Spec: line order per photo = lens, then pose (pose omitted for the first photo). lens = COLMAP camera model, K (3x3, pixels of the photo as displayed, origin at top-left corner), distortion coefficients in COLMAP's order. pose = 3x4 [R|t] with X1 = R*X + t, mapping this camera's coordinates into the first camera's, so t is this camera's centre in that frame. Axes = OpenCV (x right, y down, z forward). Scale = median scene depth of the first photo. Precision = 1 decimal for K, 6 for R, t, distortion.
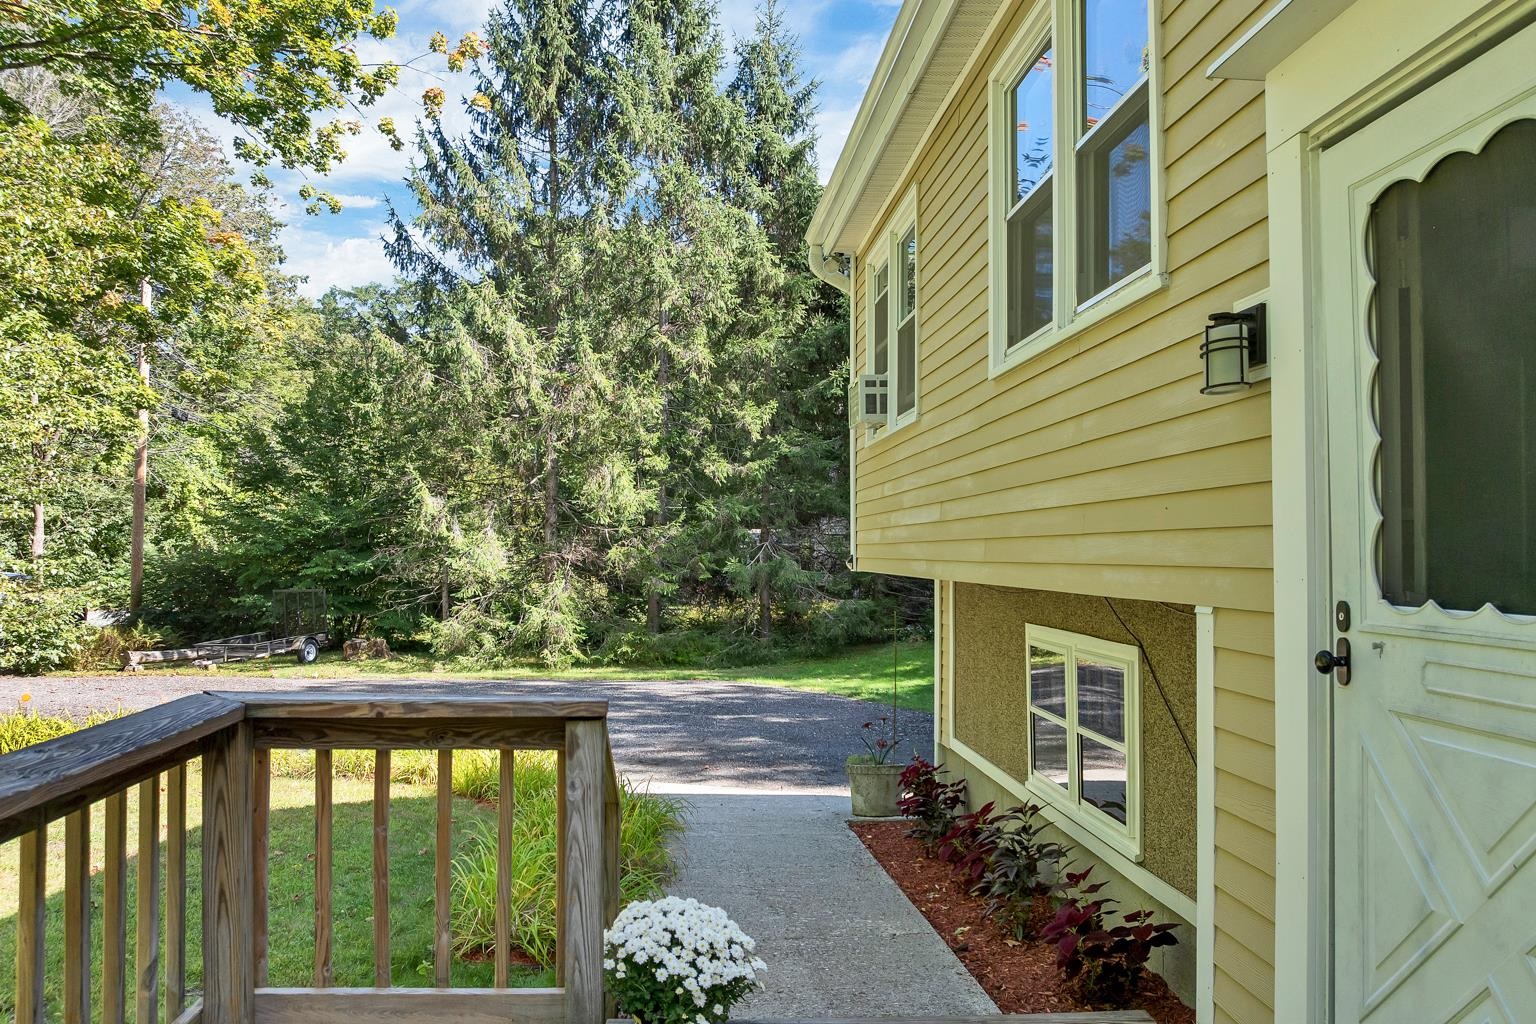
lens RADIAL K [[1090.0, 0, 760.6], [0, 1090.0, 542.0], [0, 0, 1]] dist [-0.038125, -0.003374]
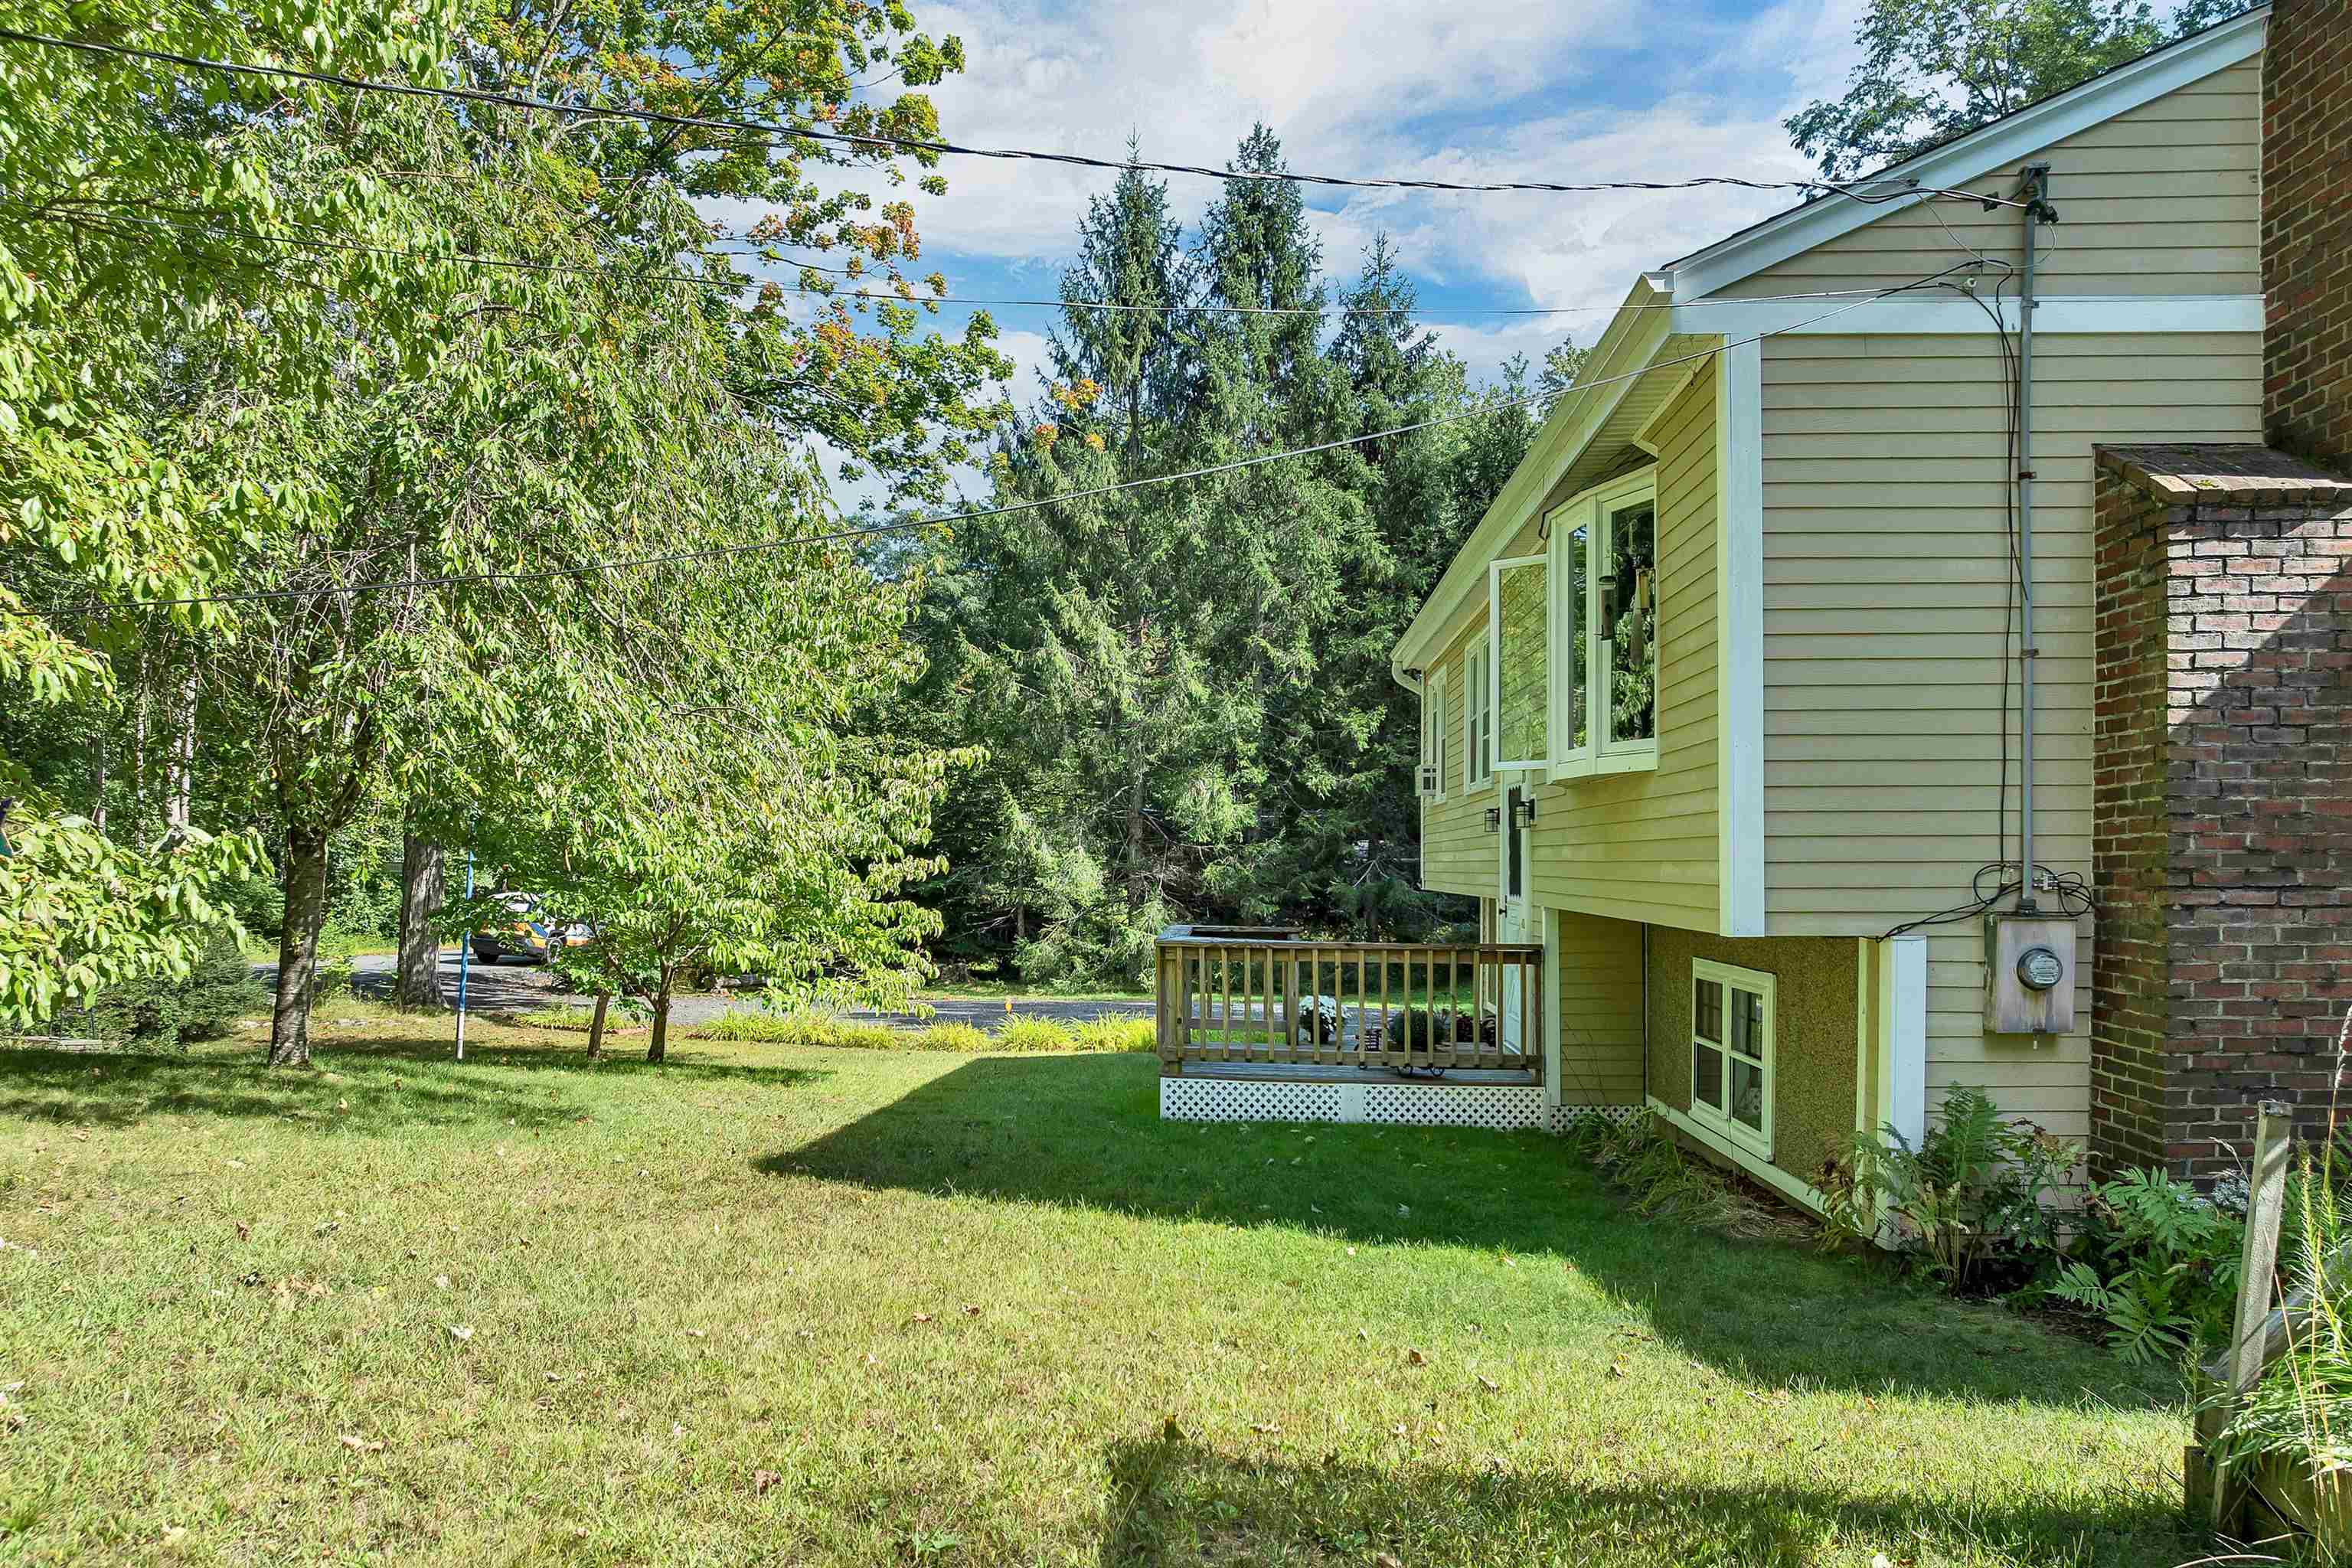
lens RADIAL K [[1629.6, 0, 1166.2], [0, 1629.6, 906.1], [0, 0, 1]] dist [-0.044861, -0.003980]
pose [[0.991965, 0.002911, -0.126480, 0.005613], [0.001043, 0.999513, 0.031182, -0.004489], [0.126510, -0.031063, 0.991479, -0.385159]]
